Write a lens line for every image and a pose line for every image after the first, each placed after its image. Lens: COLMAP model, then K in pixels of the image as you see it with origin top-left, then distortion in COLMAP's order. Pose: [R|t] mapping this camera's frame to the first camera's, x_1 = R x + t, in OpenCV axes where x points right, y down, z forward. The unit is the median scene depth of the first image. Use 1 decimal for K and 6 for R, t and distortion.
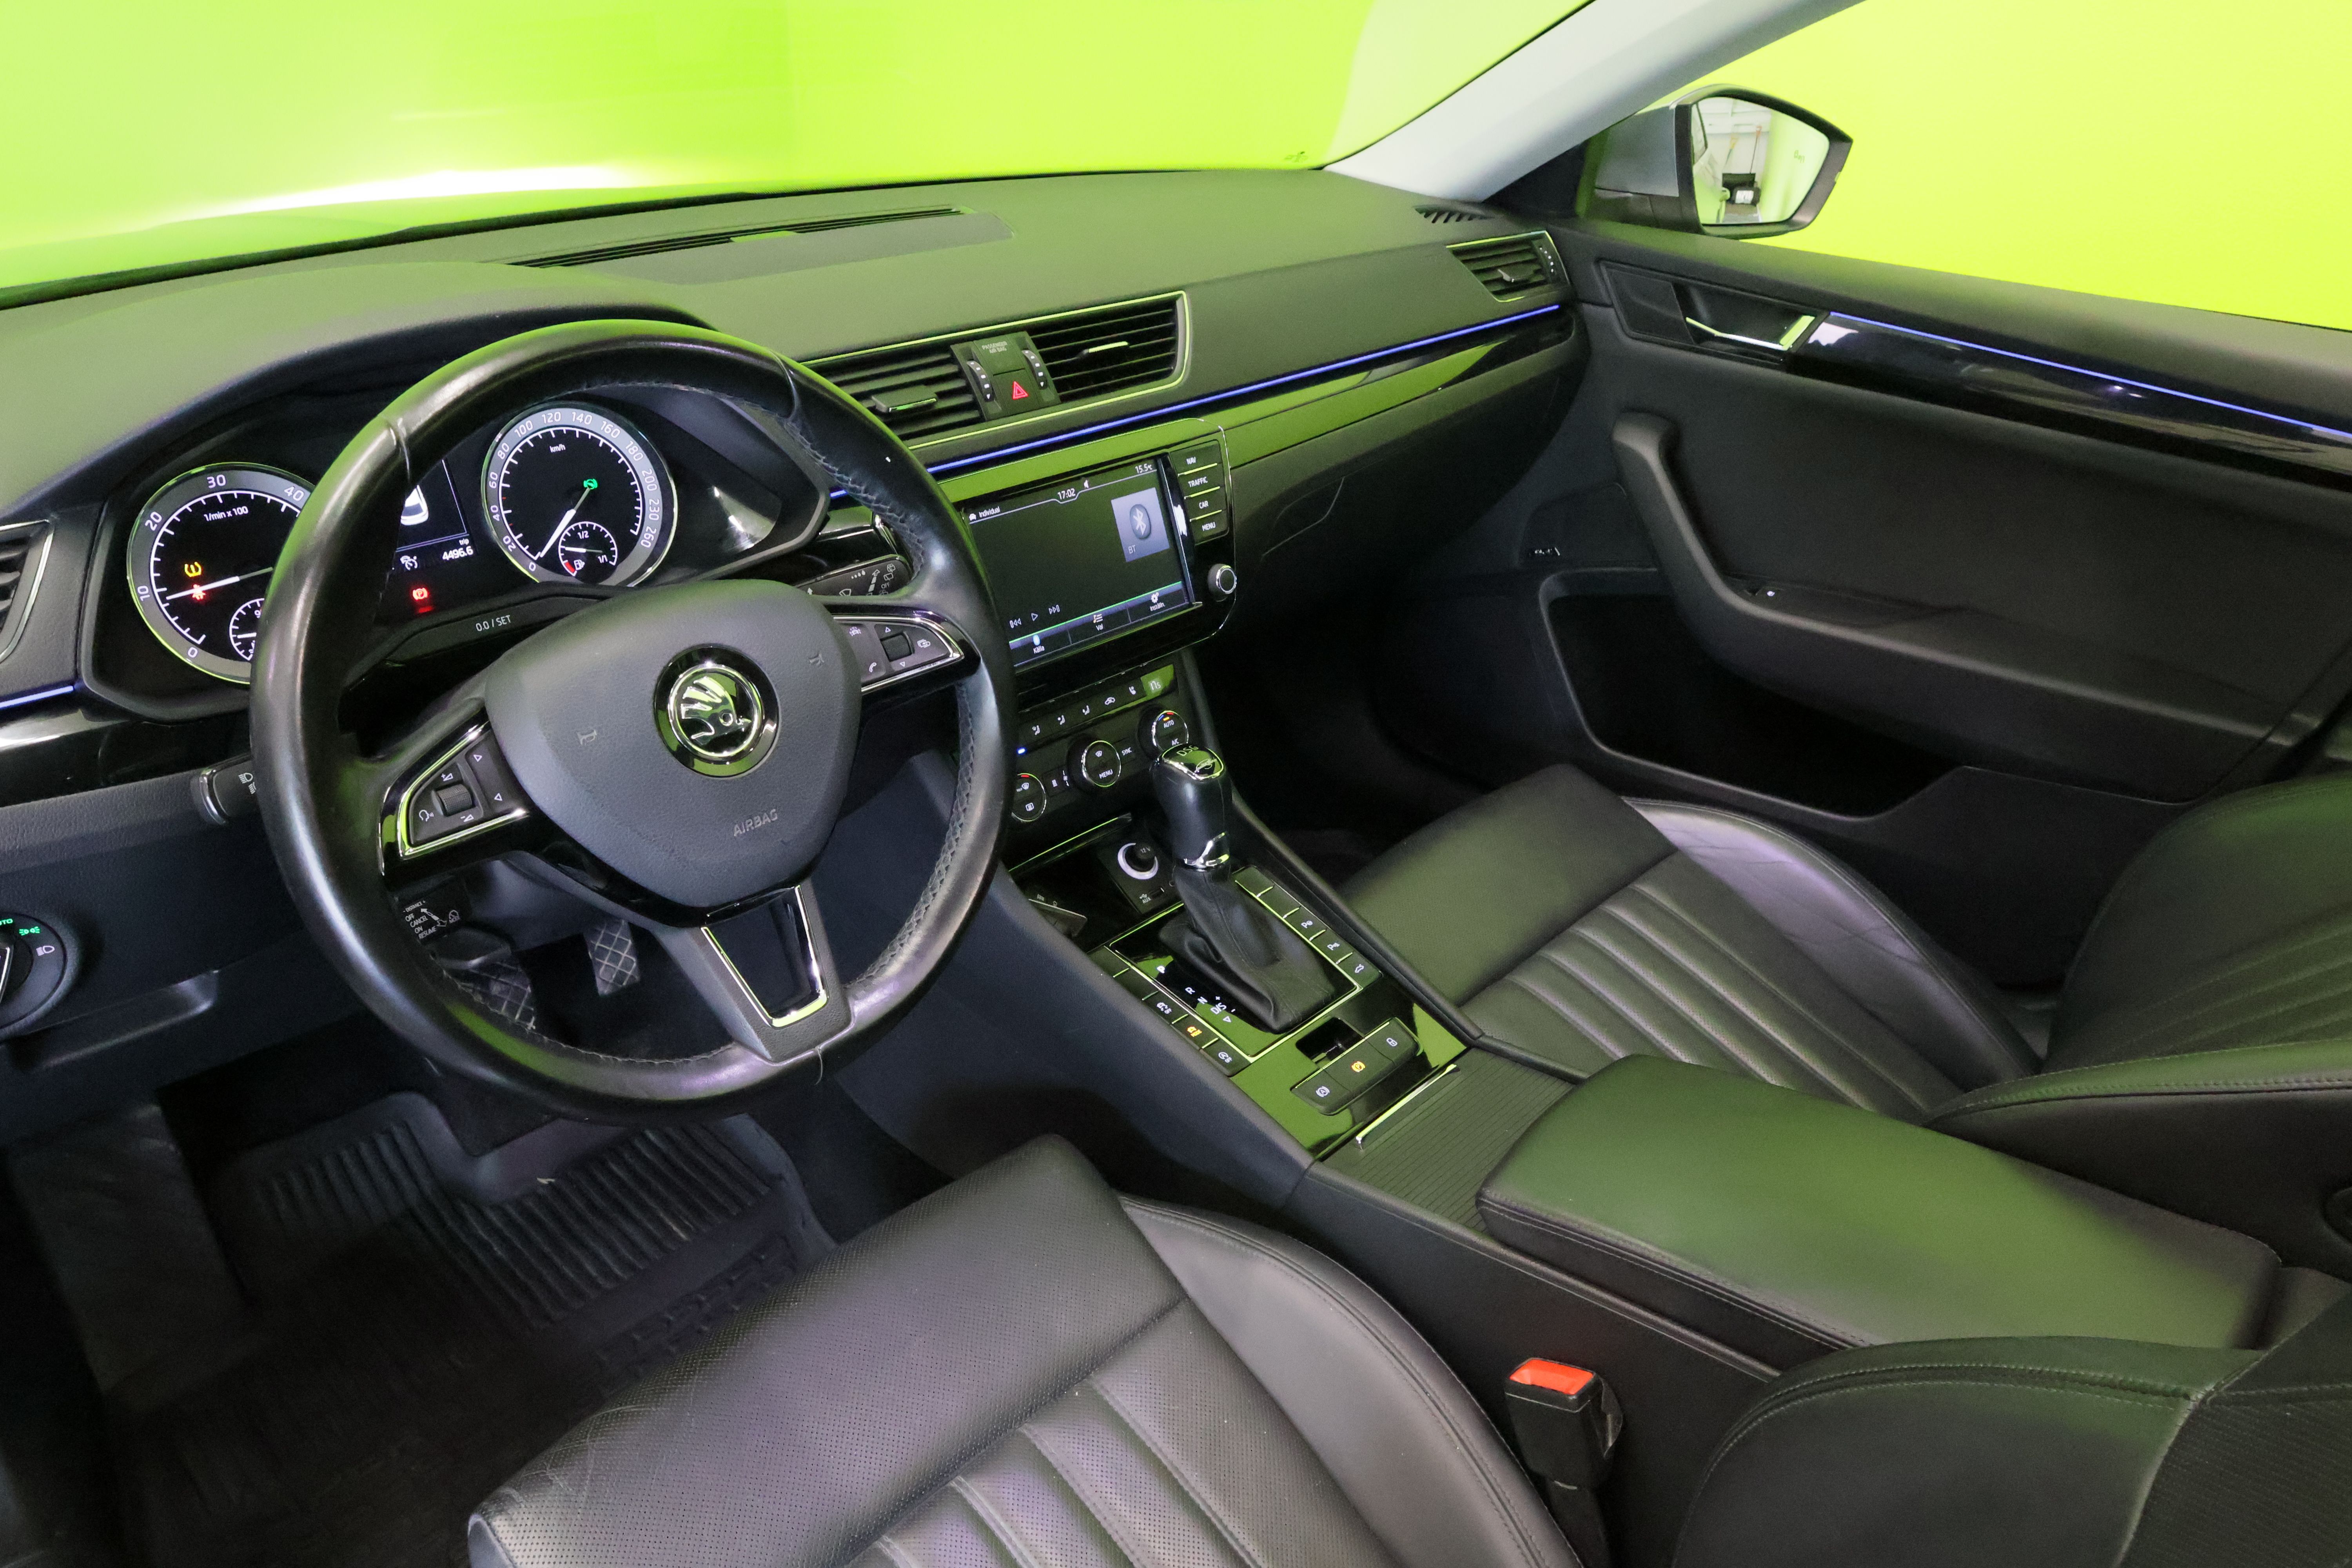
lens RADIAL K [[1602.8, 0, 1176.1], [0, 1602.8, 775.4], [0, 0, 1]] dist [0.008843, -0.005780]
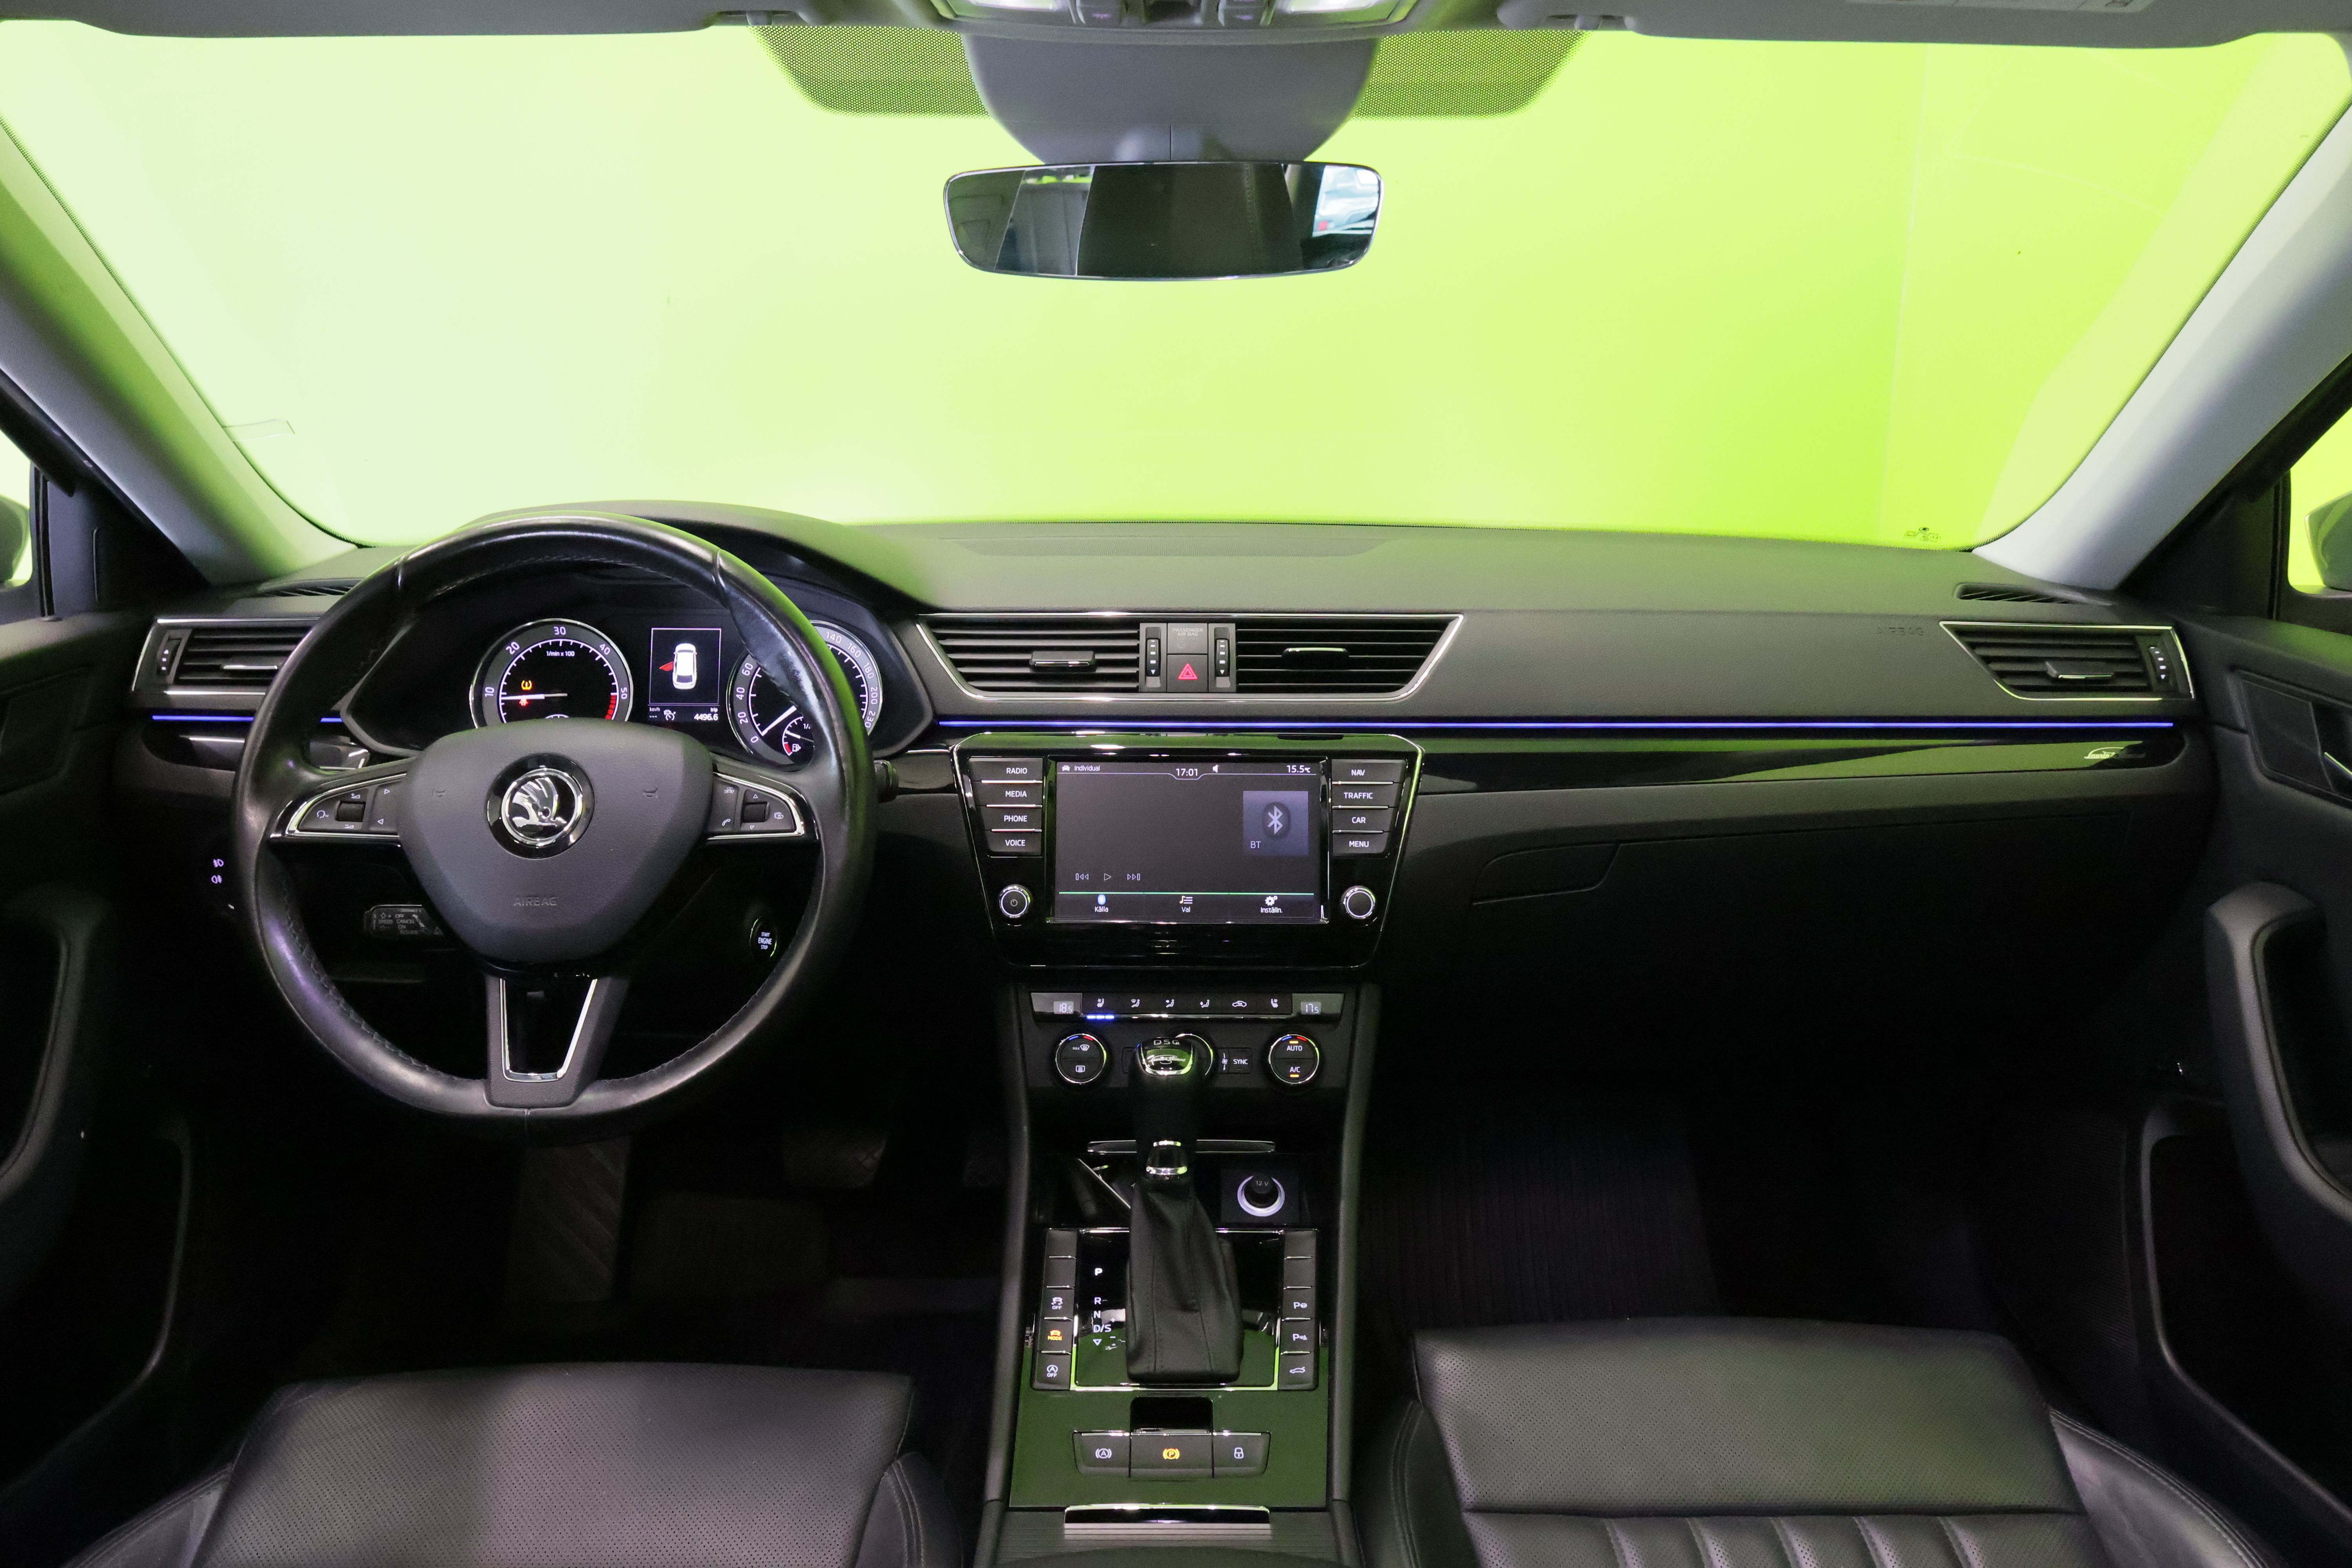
lens RADIAL K [[1602.8, 0, 1191.4], [0, 1602.8, 760.6], [0, 0, 1]] dist [0.008843, -0.005780]
pose [[0.694519, 0.134713, -0.706750, 0.720990], [-0.325099, 0.935073, -0.141239, -0.046554], [0.641837, 0.327857, 0.693221, 0.342211]]
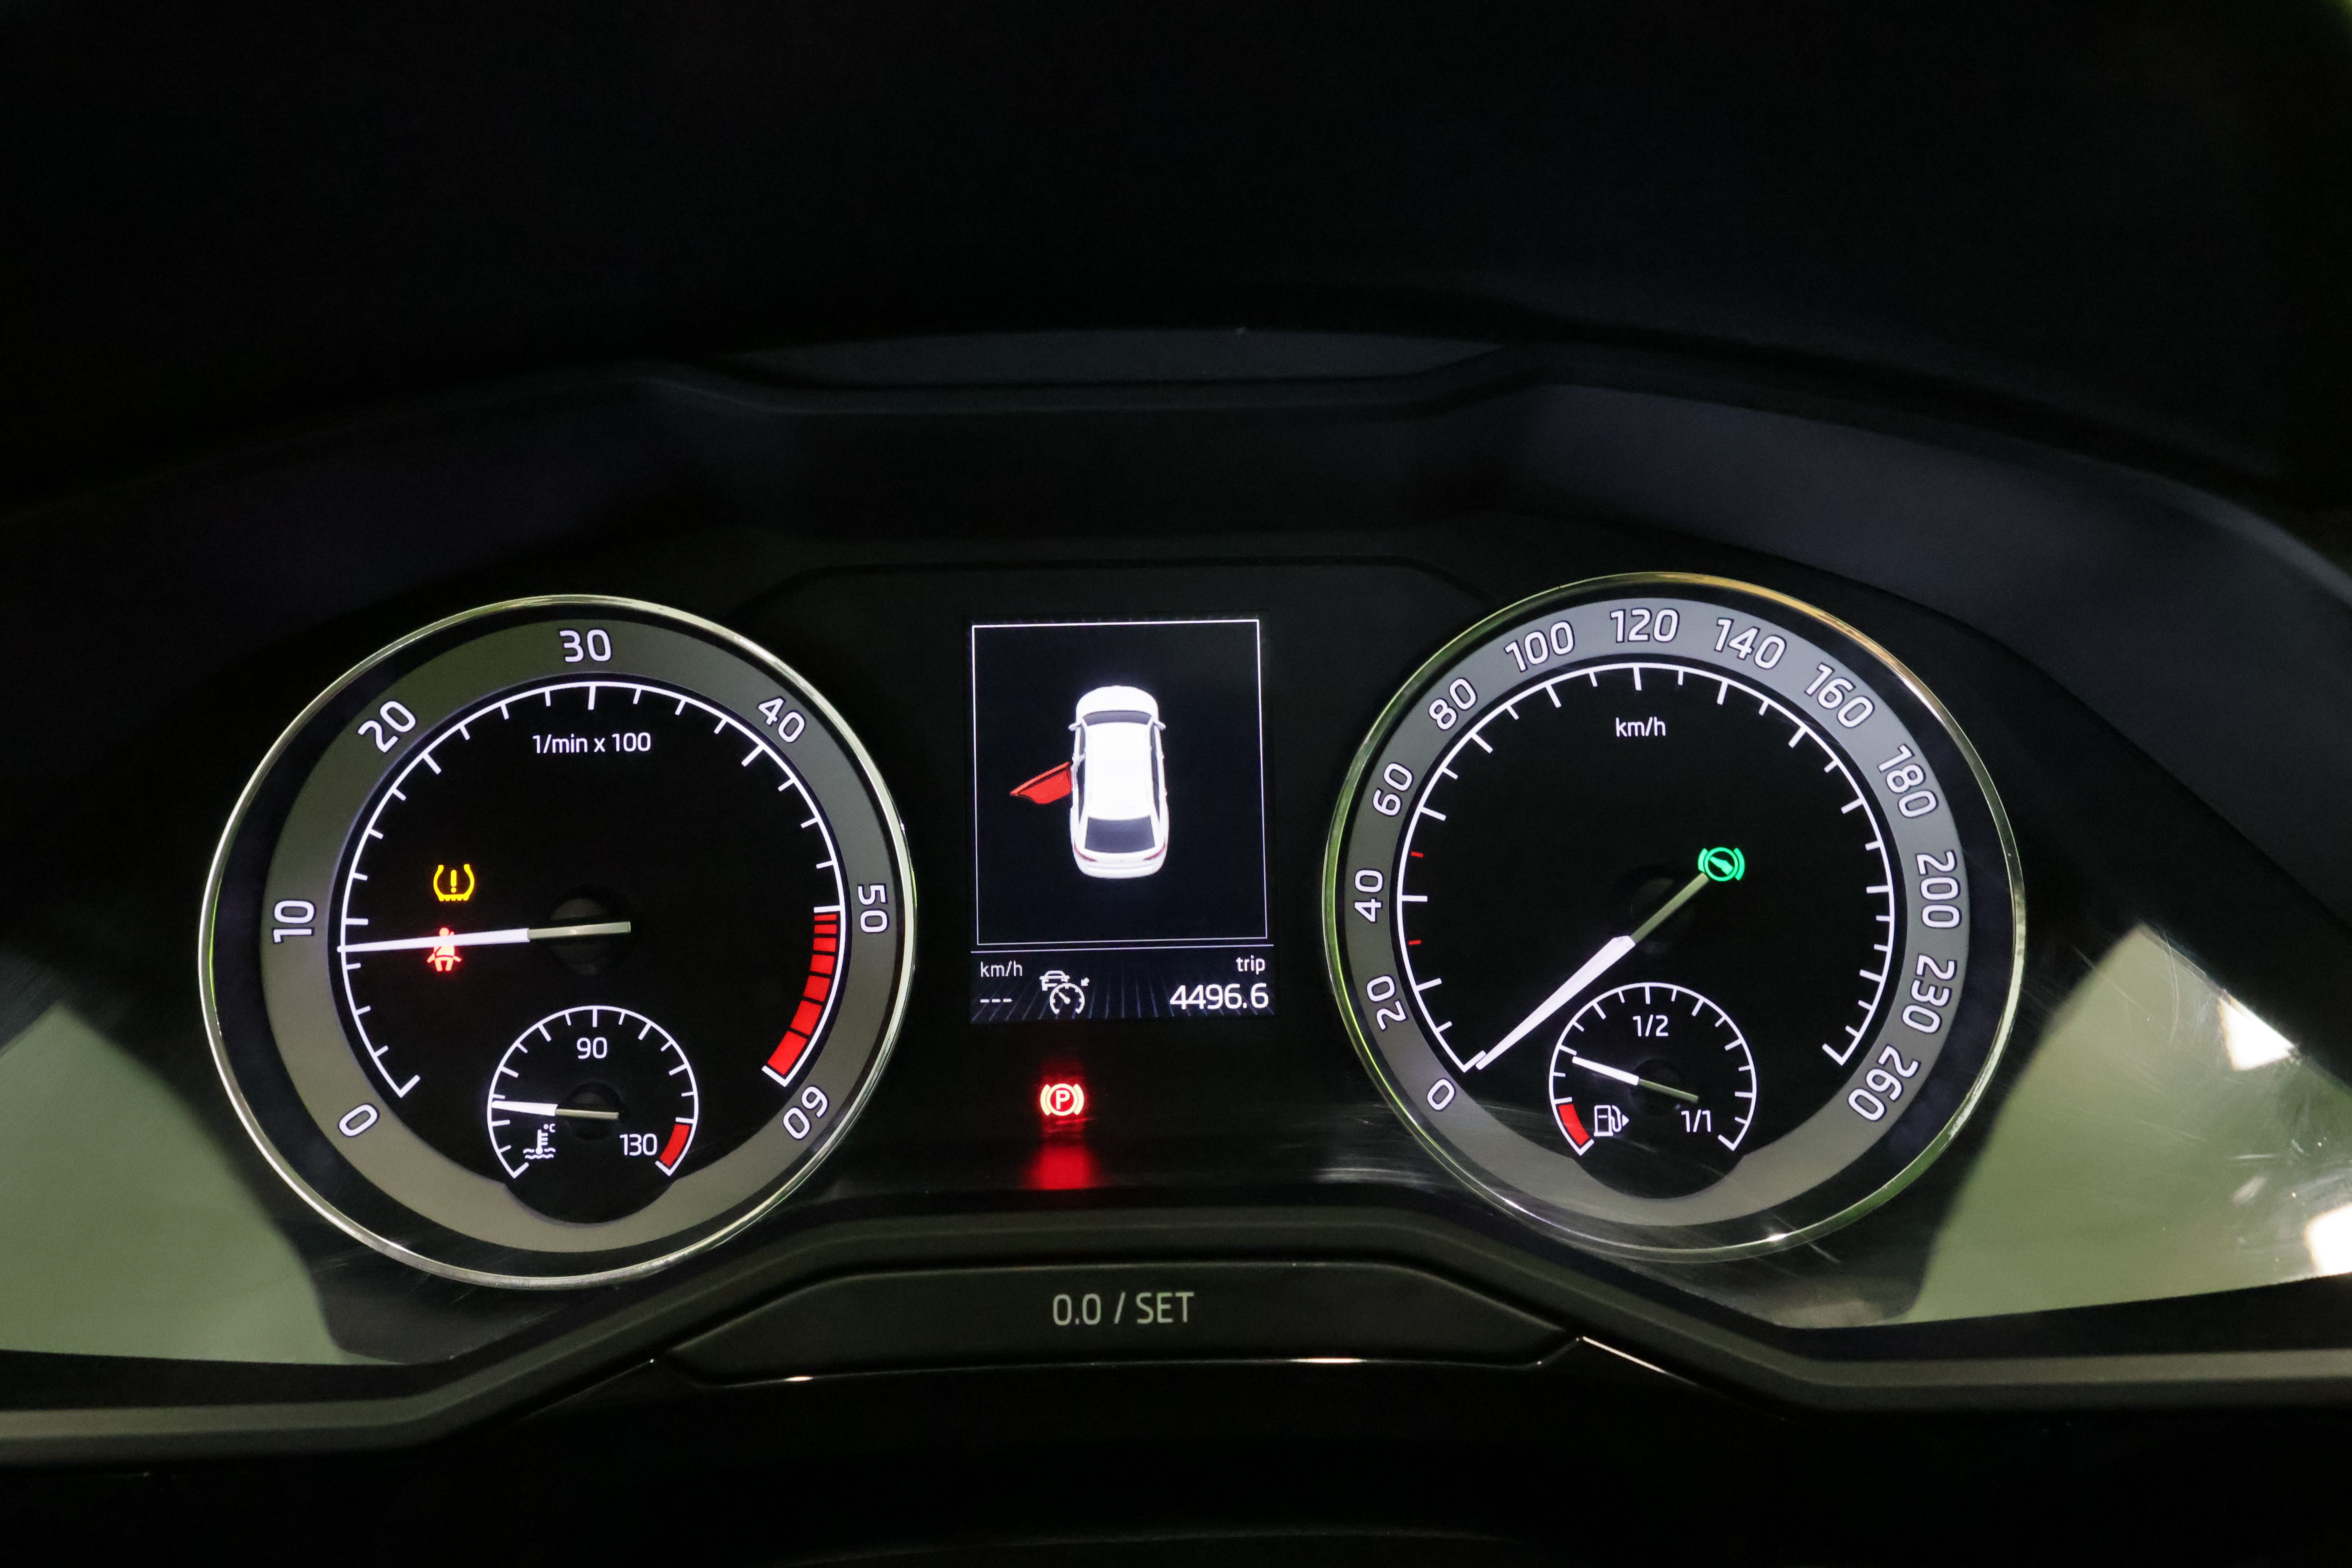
lens RADIAL K [[1602.8, 0, 1172.0], [0, 1602.8, 781.4], [0, 0, 1]] dist [0.008843, -0.005780]
pose [[0.686563, 0.139362, -0.713589, -0.229513], [-0.304314, 0.946435, -0.107952, -0.134851], [0.660321, 0.291271, 0.692198, 0.733904]]
